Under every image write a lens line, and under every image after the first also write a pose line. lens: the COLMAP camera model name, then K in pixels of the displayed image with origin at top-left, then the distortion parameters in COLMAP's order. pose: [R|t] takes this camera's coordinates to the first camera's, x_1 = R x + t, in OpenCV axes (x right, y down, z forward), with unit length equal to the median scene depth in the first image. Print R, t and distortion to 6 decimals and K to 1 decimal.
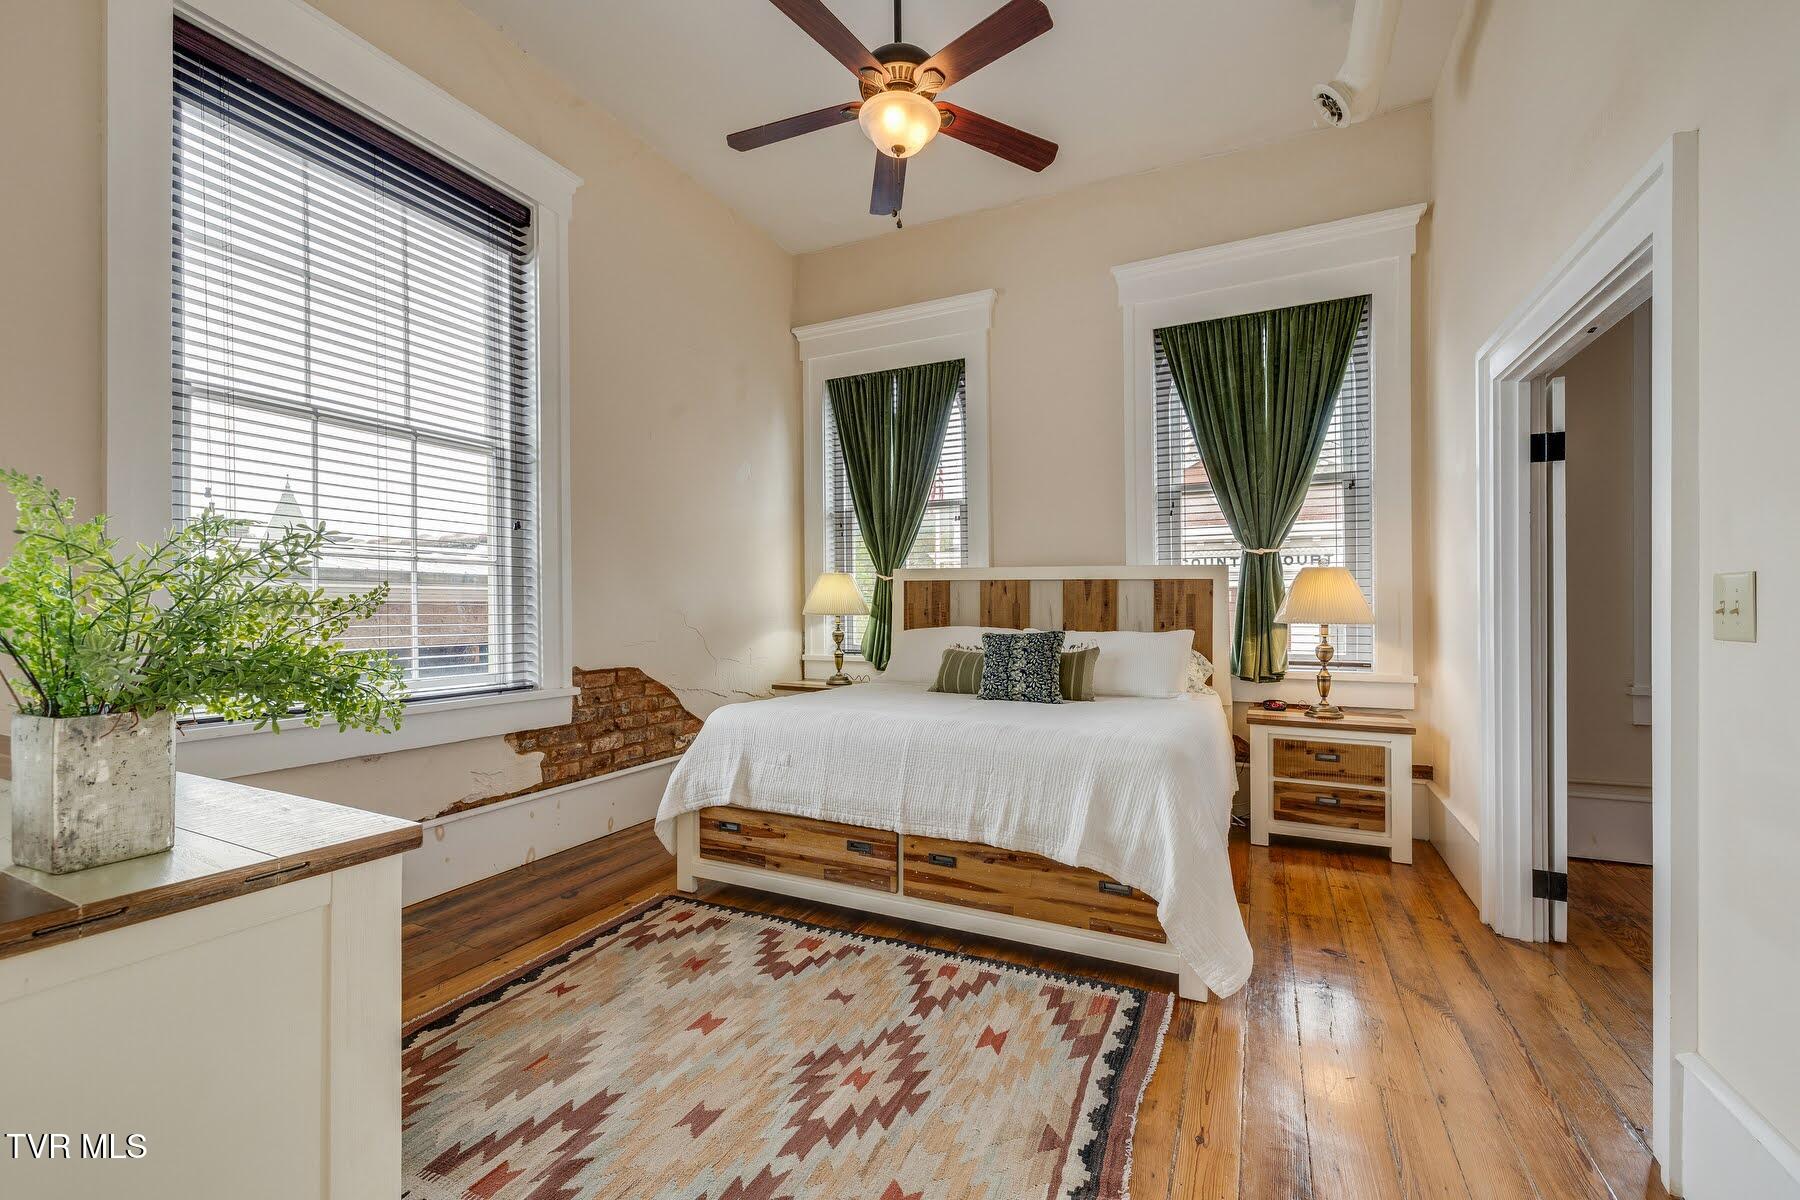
lens RADIAL K [[765.3, 0, 897.0], [0, 765.3, 615.0], [0, 0, 1]] dist [0.005013, -0.000024]
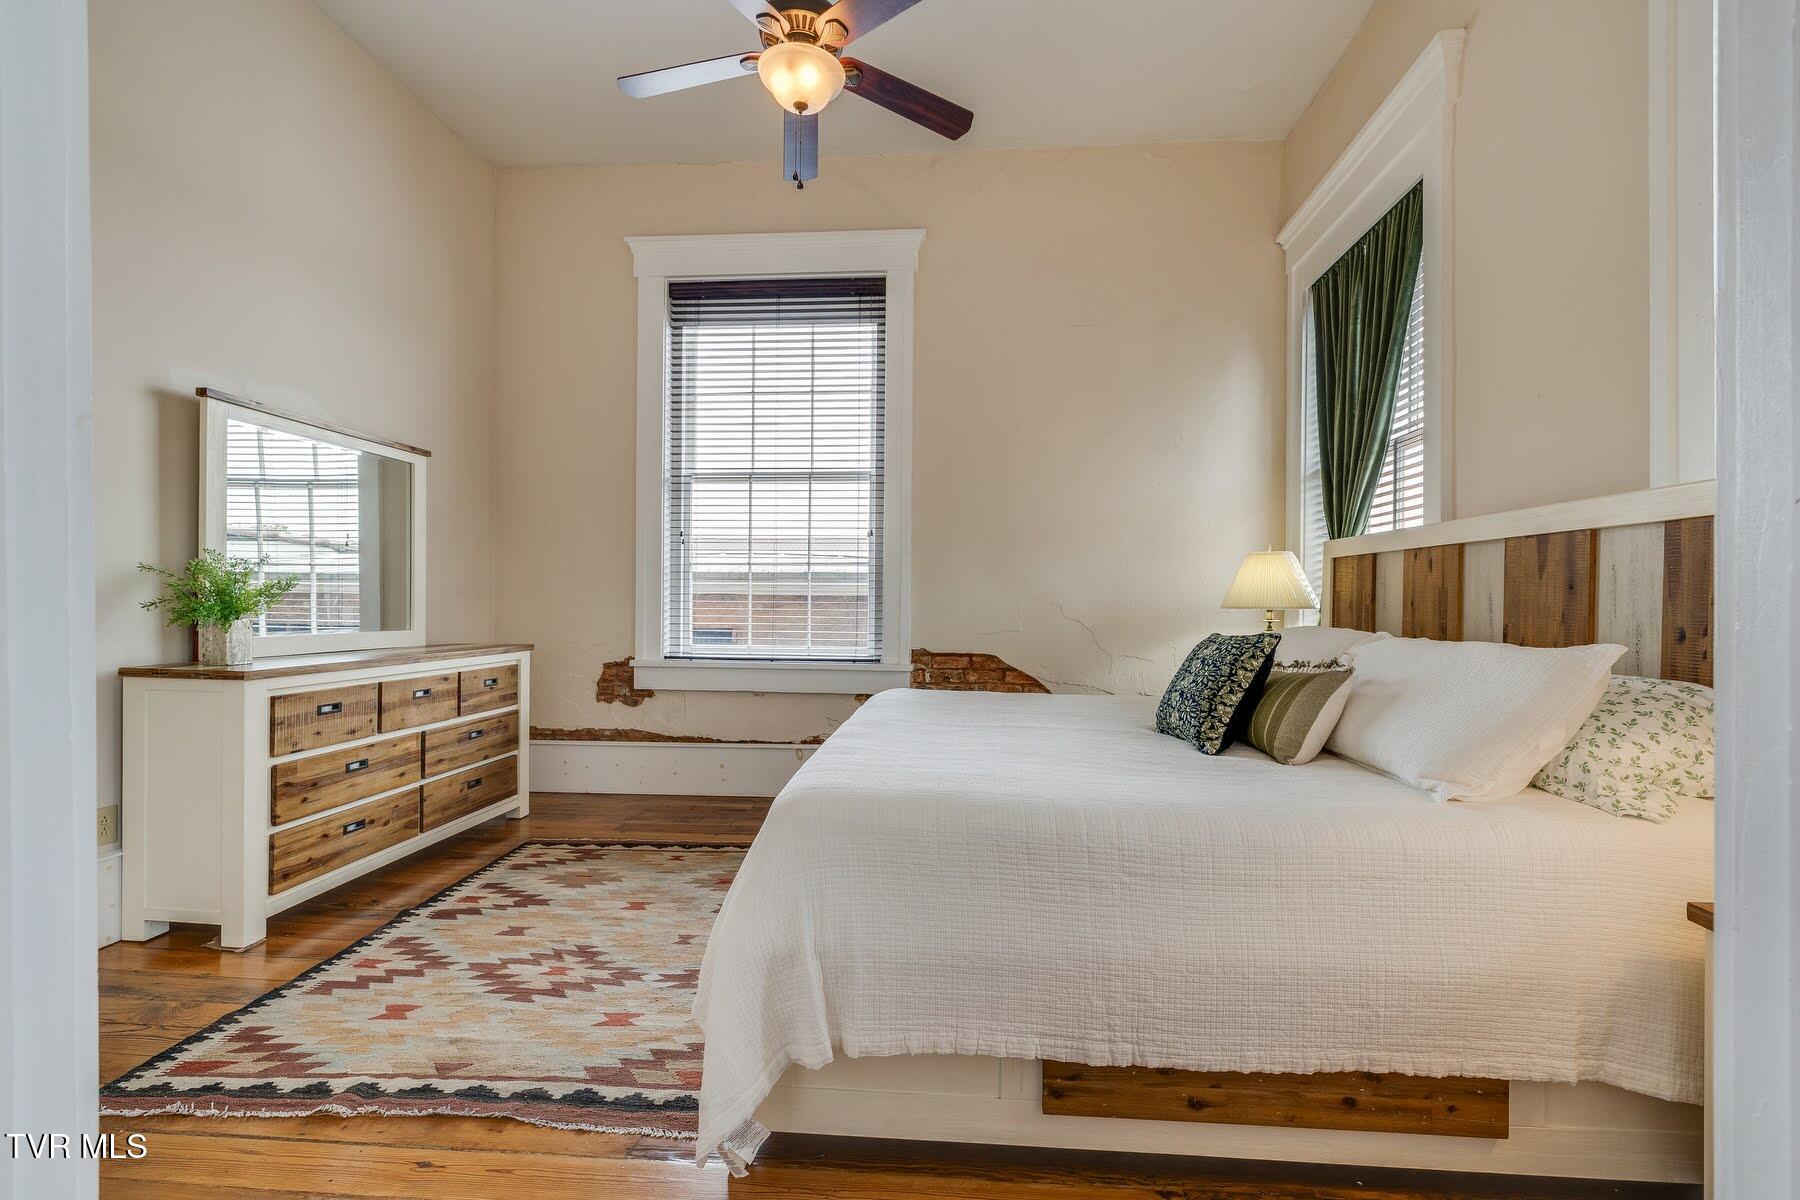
lens RADIAL K [[765.3, 0, 905.5], [0, 765.3, 619.0], [0, 0, 1]] dist [0.005013, -0.000024]
pose [[0.356478, 0.018650, -0.934117, 1.090945], [-0.016013, 0.999776, 0.013850, 0.011466], [0.934166, 0.010021, 0.356697, 0.911986]]
